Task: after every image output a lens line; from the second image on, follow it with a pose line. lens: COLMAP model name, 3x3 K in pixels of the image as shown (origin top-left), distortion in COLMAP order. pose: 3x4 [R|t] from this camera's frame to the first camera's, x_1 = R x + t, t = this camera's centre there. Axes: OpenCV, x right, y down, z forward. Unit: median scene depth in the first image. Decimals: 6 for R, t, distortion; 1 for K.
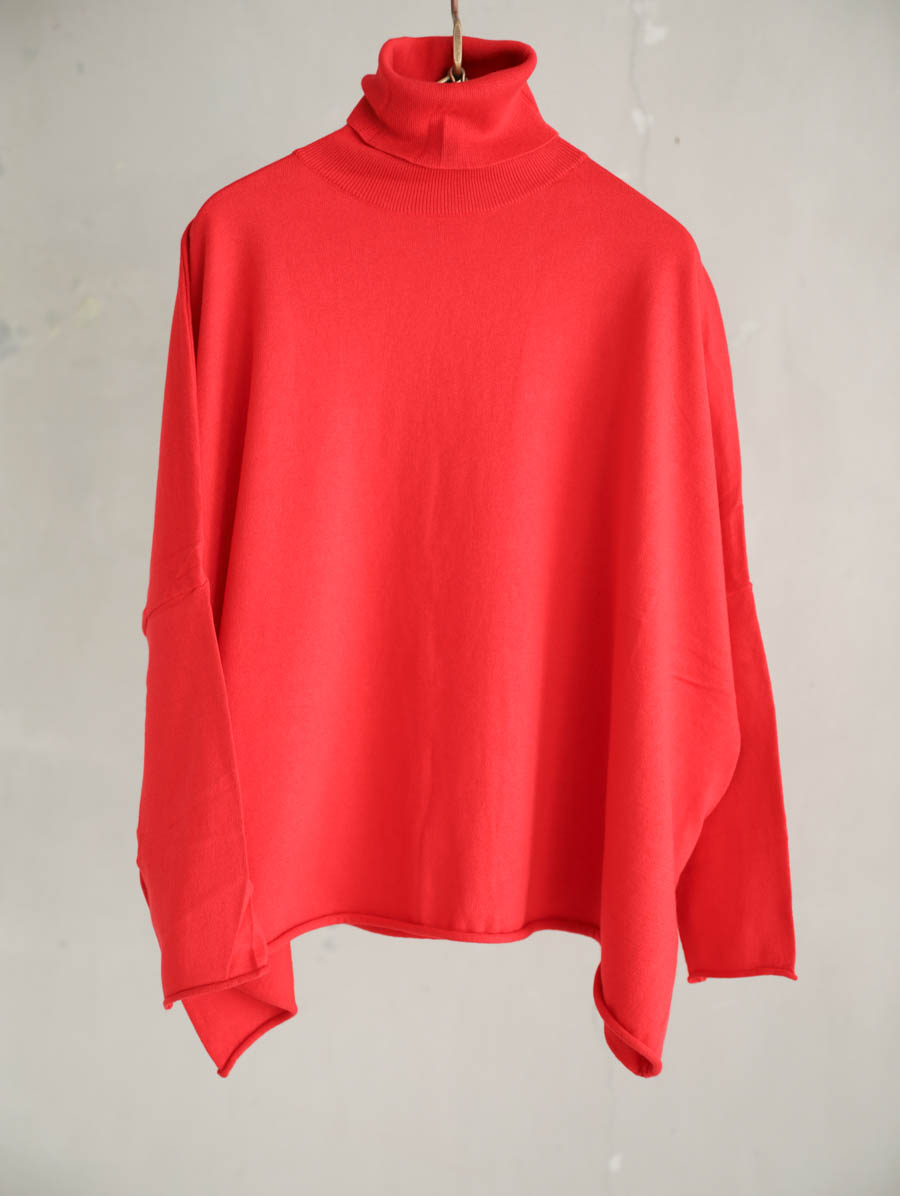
lens RADIAL K [[1635.0, 0, 450.0], [0, 1635.0, 598.0], [0, 0, 1]] dist [0.000707, -0.005482]
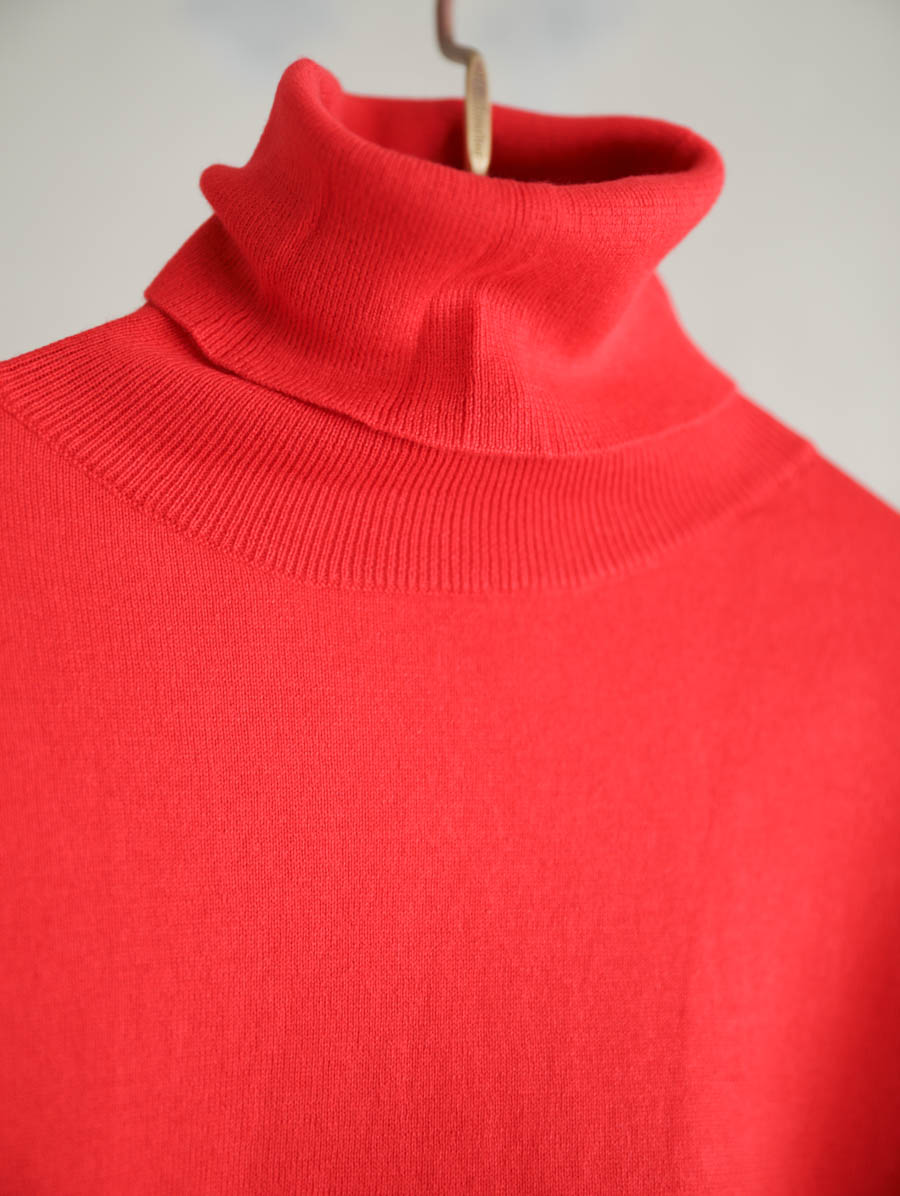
lens RADIAL K [[1635.0, 0, 450.0], [0, 1635.0, 598.0], [0, 0, 1]] dist [0.000707, -0.005482]
pose [[0.956017, 0.037749, 0.290872, -0.098171], [0.027583, 0.975718, -0.217285, -0.164364], [-0.292012, 0.215752, 0.931762, 0.704264]]
